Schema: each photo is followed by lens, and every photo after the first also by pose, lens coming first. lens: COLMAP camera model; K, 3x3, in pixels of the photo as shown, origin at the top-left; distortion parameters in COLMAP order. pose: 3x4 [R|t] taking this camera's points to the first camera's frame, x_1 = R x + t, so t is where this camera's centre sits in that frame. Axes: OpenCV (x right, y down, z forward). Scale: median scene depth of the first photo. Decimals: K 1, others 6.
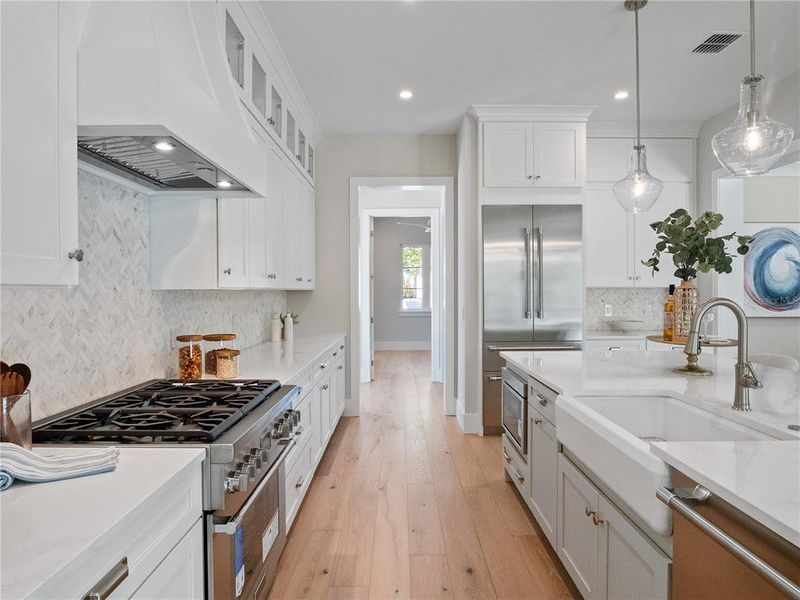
lens RADIAL K [[488.6, 0, 402.0], [0, 488.6, 295.6], [0, 0, 1]] dist [-0.019786, 0.003357]
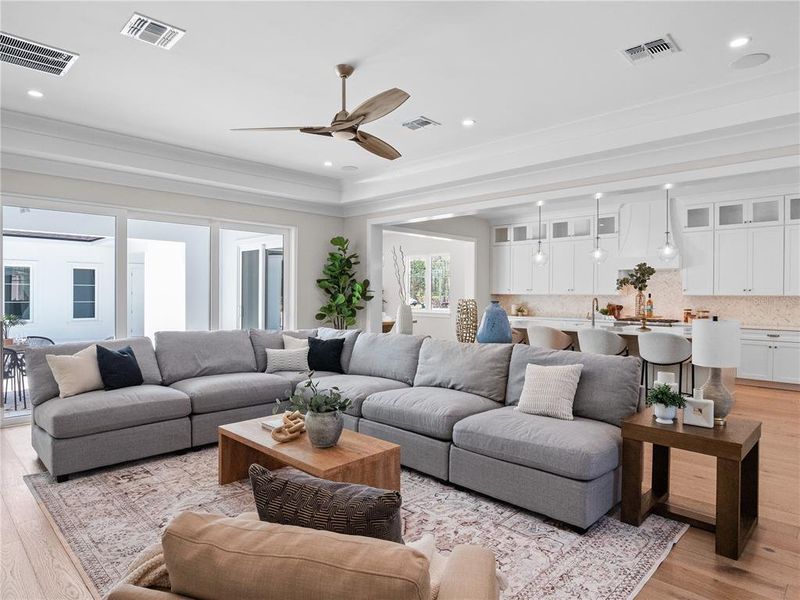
lens RADIAL K [[483.0, 0, 402.0], [0, 483.0, 296.6], [0, 0, 1]] dist [-0.021015, 0.004014]
pose [[-0.704364, 0.001880, -0.709836, 1.898220], [-0.013782, 0.999772, 0.016324, -0.018339], [0.709705, 0.021281, -0.704178, 1.106101]]
